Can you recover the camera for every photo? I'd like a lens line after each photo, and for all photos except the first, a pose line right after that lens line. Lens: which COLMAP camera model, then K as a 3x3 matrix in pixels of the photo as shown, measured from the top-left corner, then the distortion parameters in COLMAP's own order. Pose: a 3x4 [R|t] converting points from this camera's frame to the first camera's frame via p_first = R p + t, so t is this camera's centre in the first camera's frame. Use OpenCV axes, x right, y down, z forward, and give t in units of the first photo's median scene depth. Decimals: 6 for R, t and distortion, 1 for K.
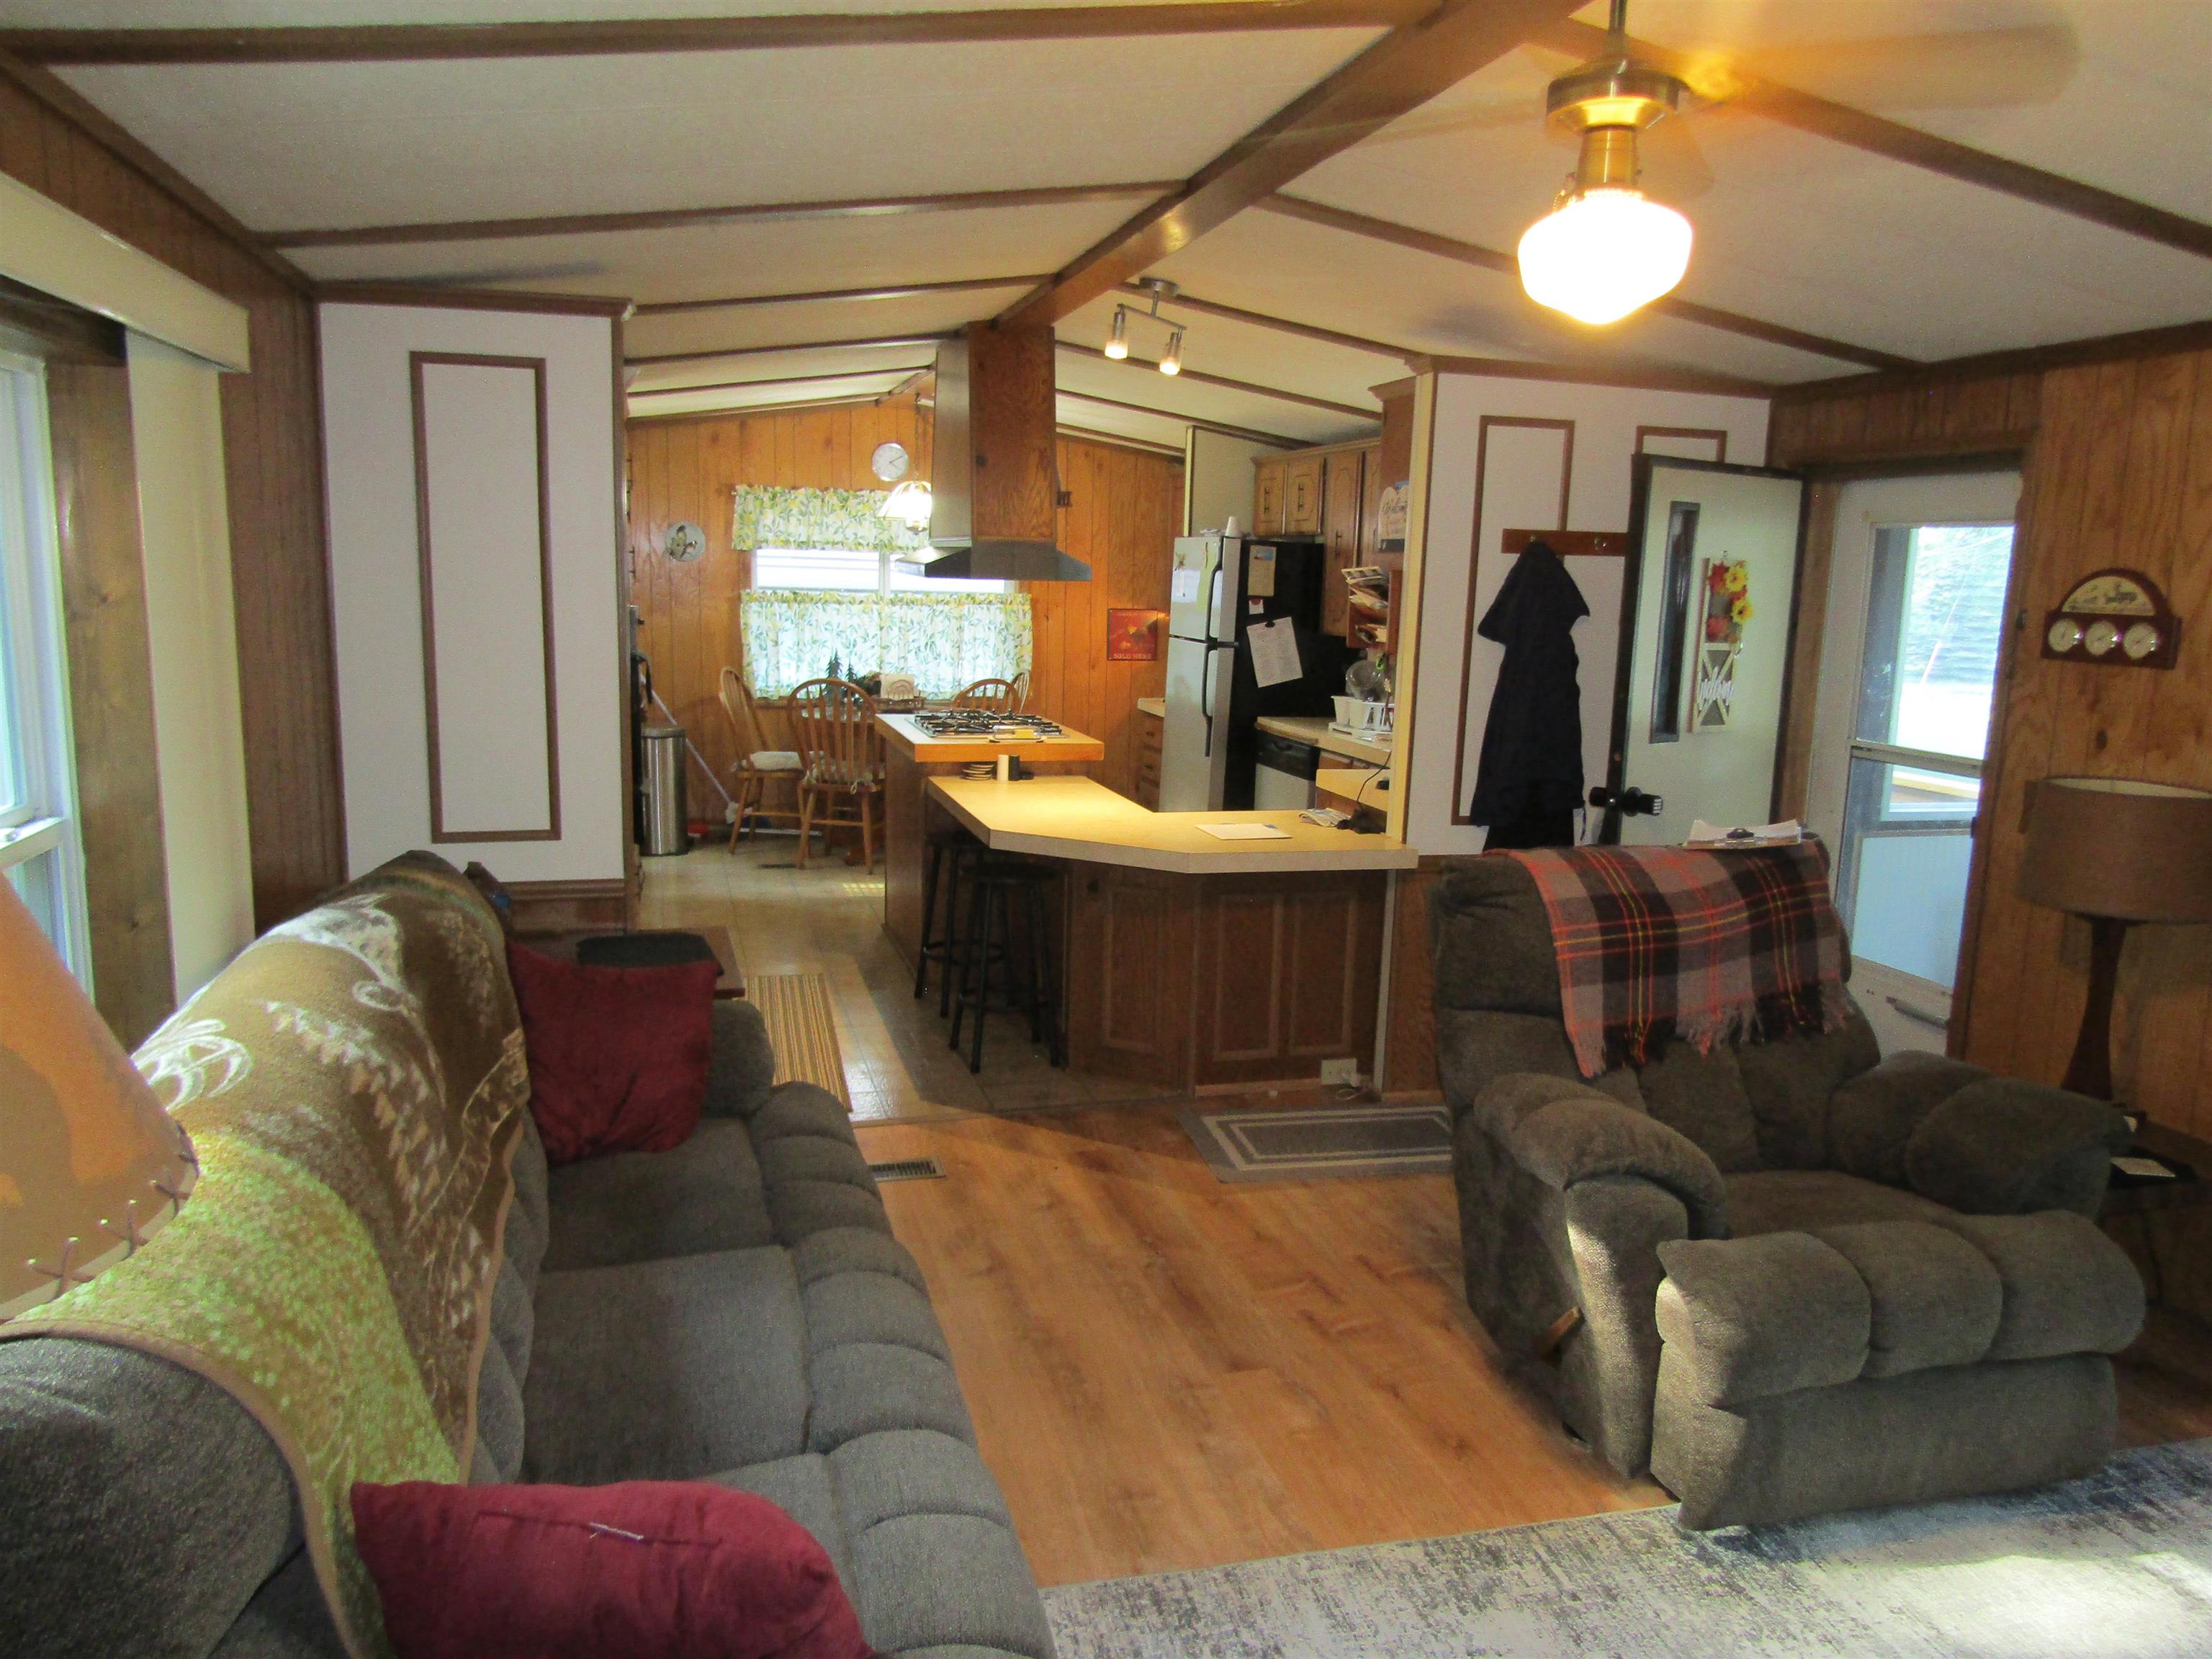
lens RADIAL K [[1565.6, 0, 1094.6], [0, 1565.6, 826.0], [0, 0, 1]] dist [-0.003017, 0.003587]
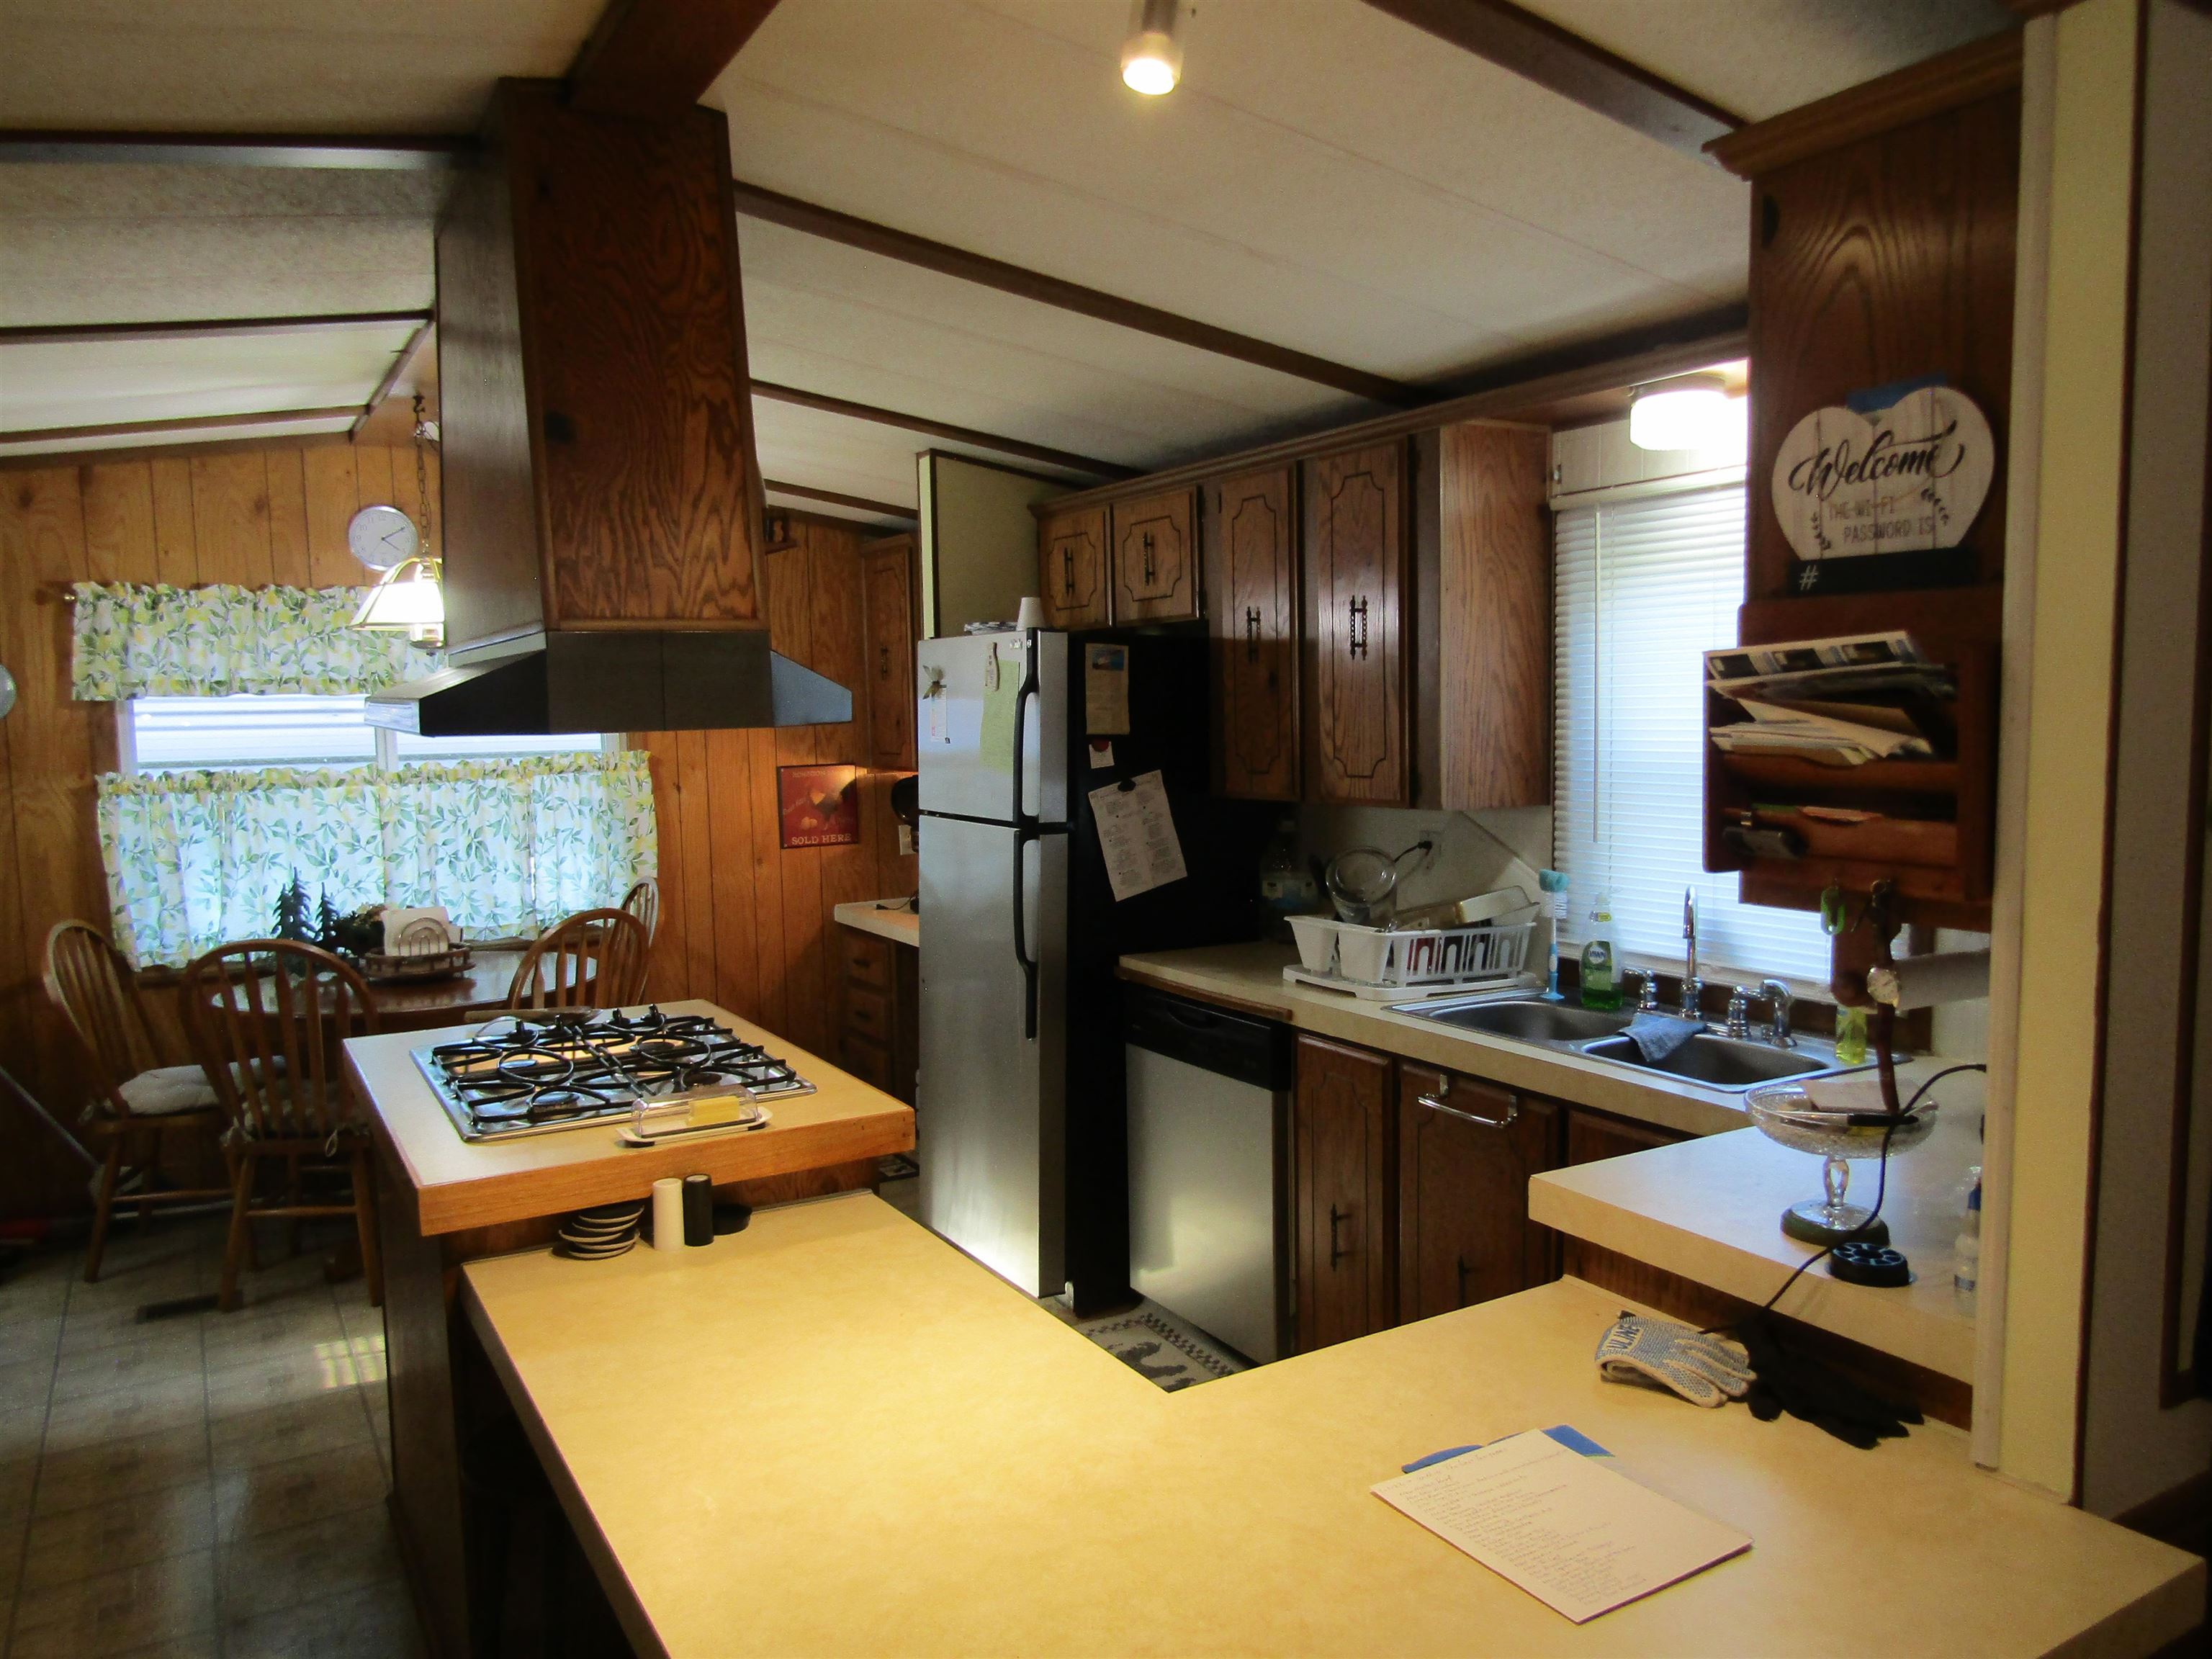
lens RADIAL K [[1565.6, 0, 1094.6], [0, 1565.6, 826.0], [0, 0, 1]] dist [-0.003017, 0.003587]
pose [[0.964227, -0.068614, 0.256043, -0.033004], [0.089900, 0.993318, -0.072367, -0.063276], [-0.249366, 0.092797, 0.963953, 0.395995]]
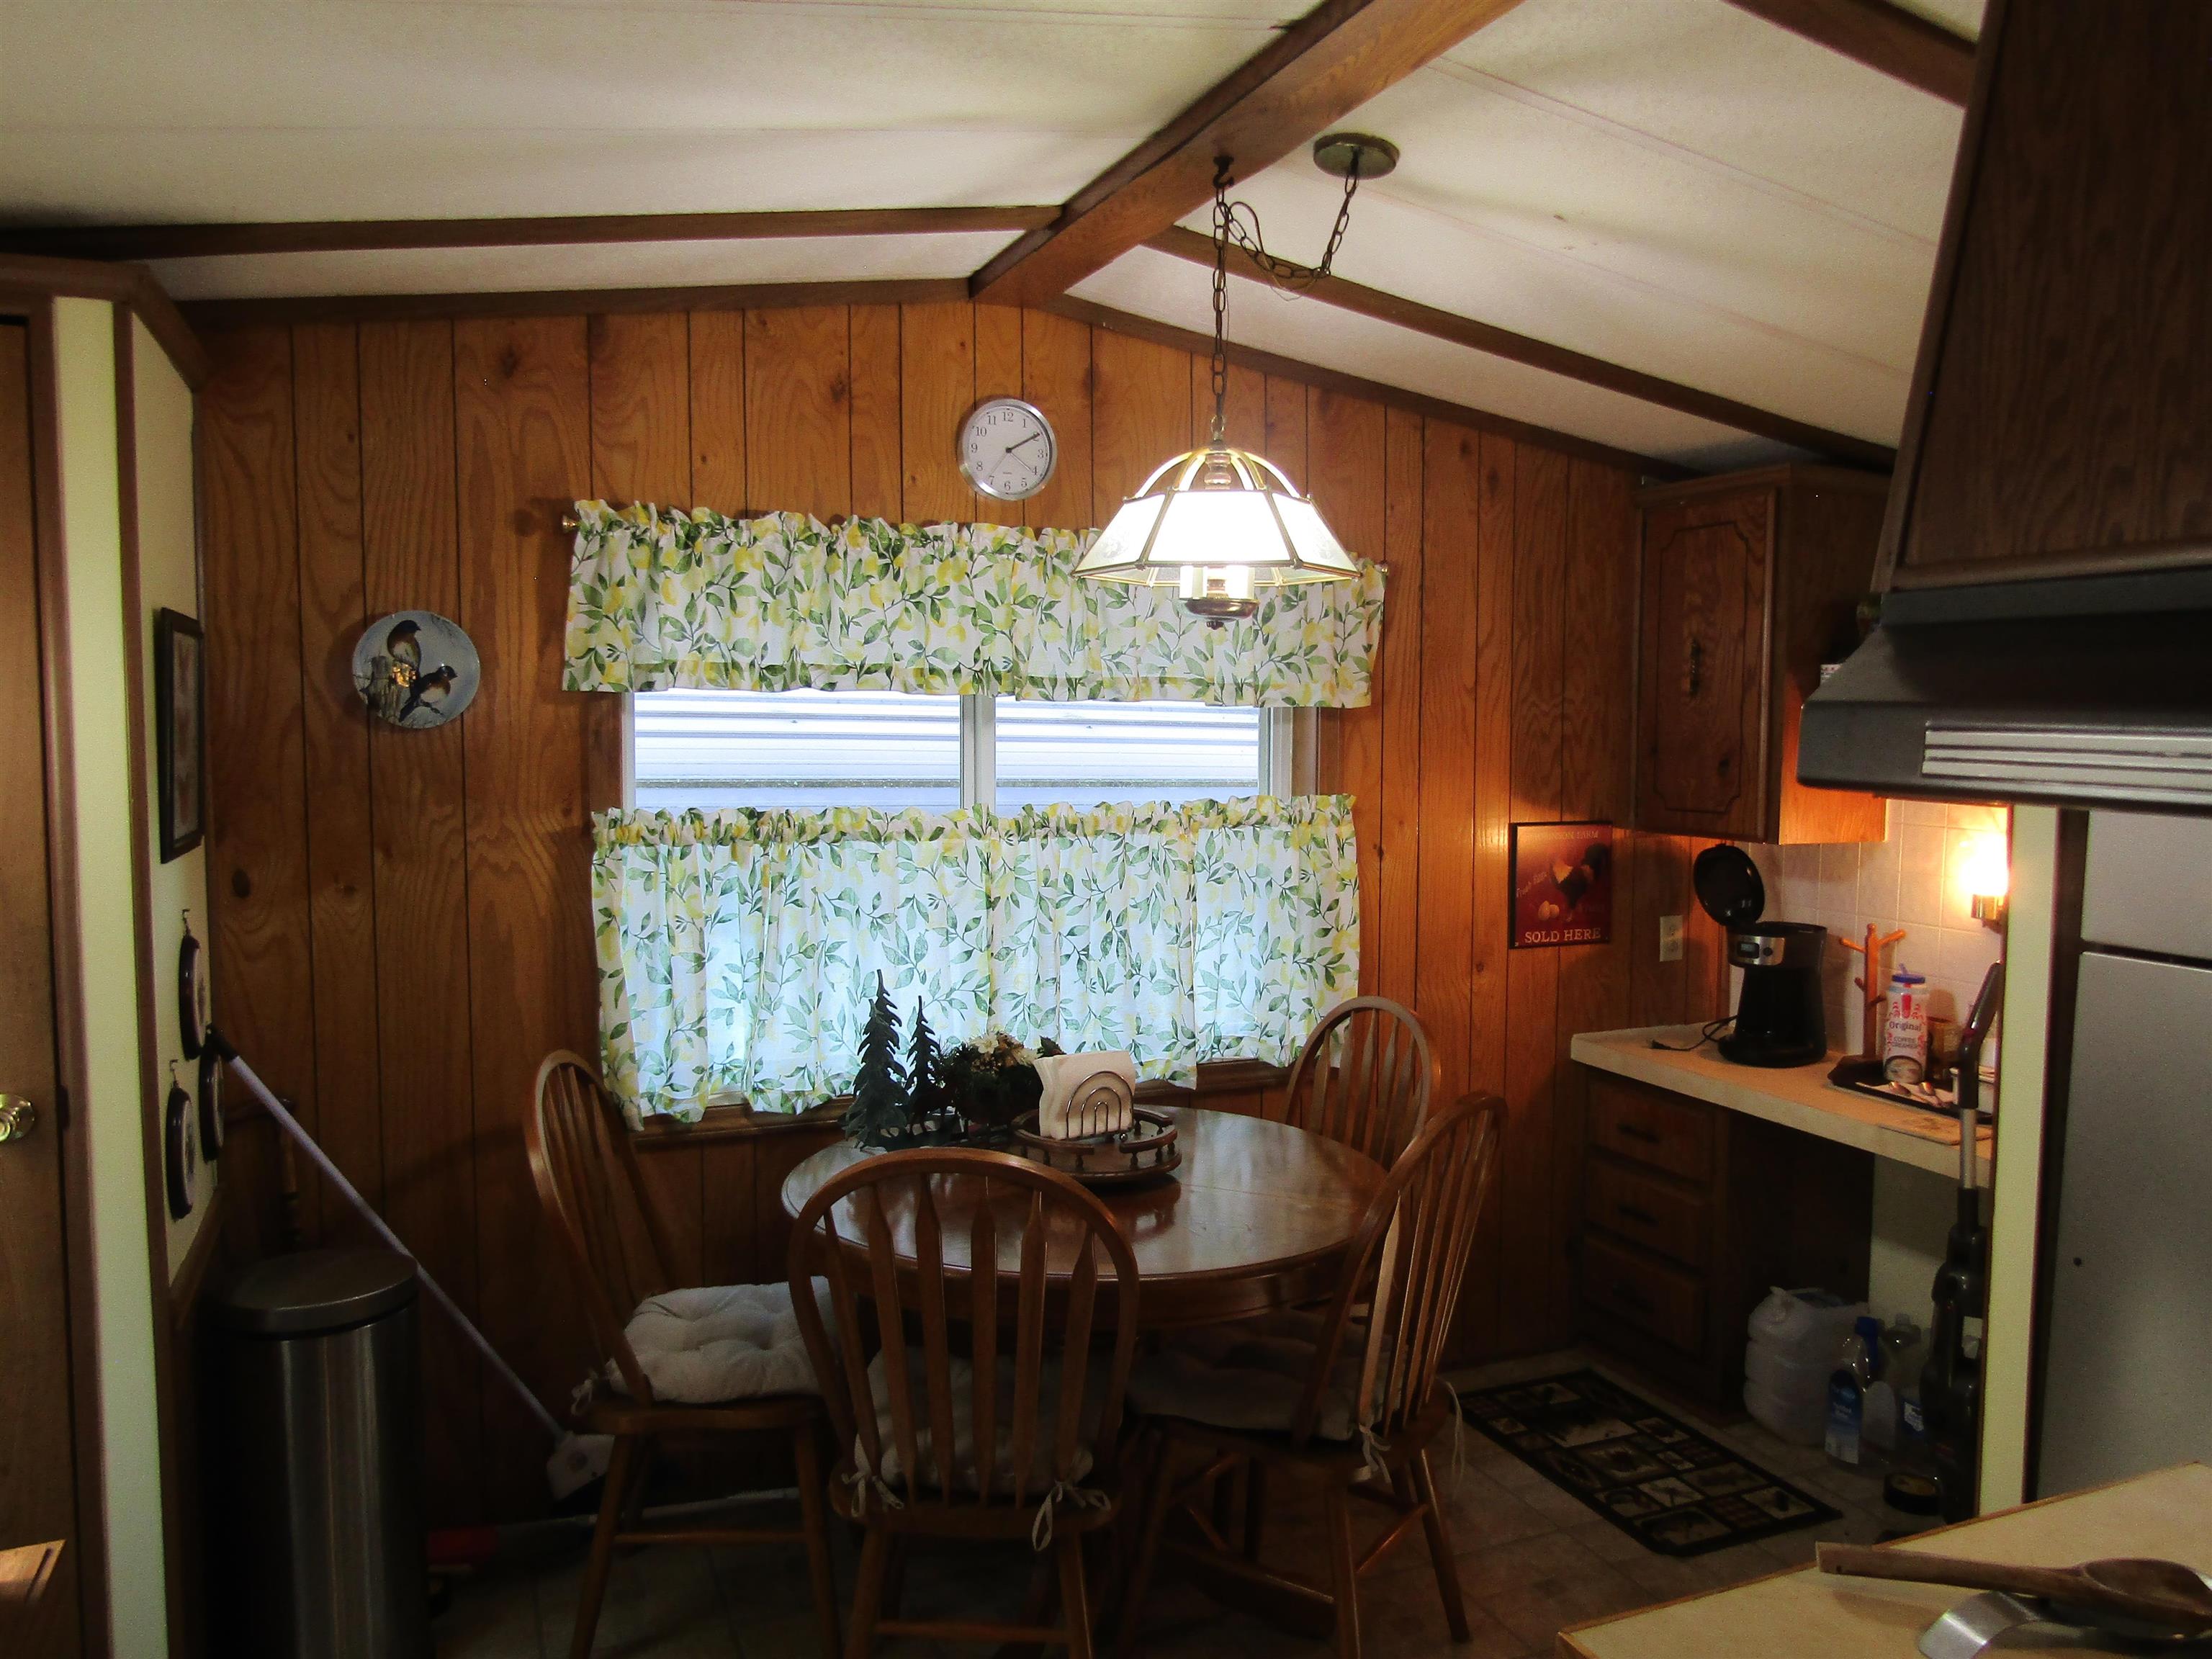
lens RADIAL K [[1555.5, 0, 1106.0], [0, 1555.5, 829.5], [0, 0, 1]] dist [-0.010292, 0.000879]
pose [[0.989533, -0.027674, 0.141629, -0.164988], [0.040891, 0.994986, -0.091278, -0.112452], [-0.138393, 0.096114, 0.985702, 0.660135]]
